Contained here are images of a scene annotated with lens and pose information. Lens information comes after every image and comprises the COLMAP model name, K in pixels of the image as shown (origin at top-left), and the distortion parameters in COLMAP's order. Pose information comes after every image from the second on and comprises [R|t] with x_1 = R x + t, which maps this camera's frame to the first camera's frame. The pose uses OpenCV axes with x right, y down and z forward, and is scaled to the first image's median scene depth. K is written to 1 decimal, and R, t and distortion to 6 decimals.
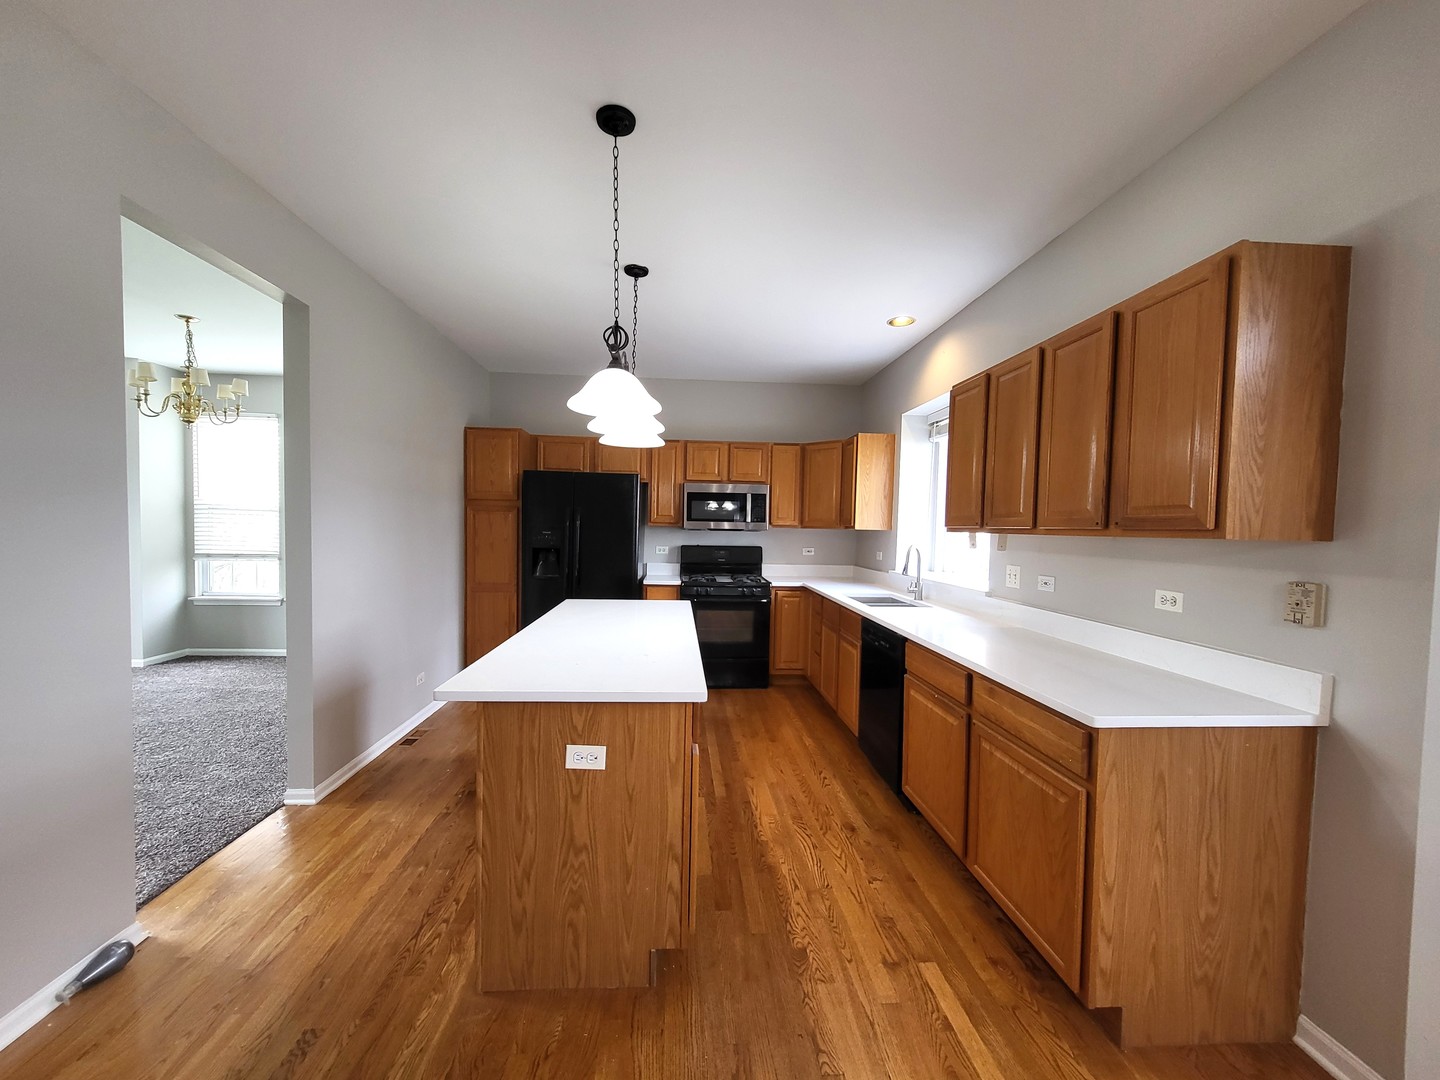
lens RADIAL K [[598.9, 0, 704.8], [0, 598.9, 550.7], [0, 0, 1]] dist [-0.000437, 0.000146]
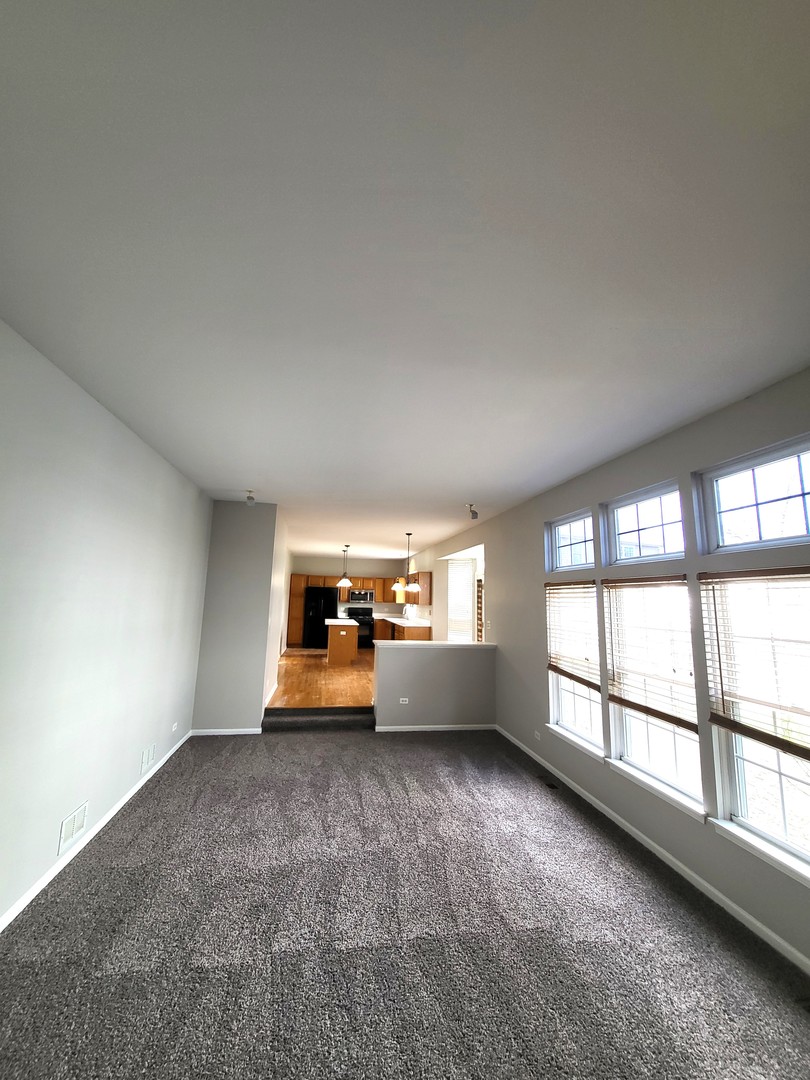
lens RADIAL K [[432.0, 0, 386.9], [0, 432.0, 533.1], [0, 0, 1]] dist [0.001370, -0.000582]
pose [[0.995850, 0.019306, 0.088940, -0.051803], [-0.001980, 0.981606, -0.190909, 0.047361], [-0.090990, 0.189941, 0.977570, -1.581709]]
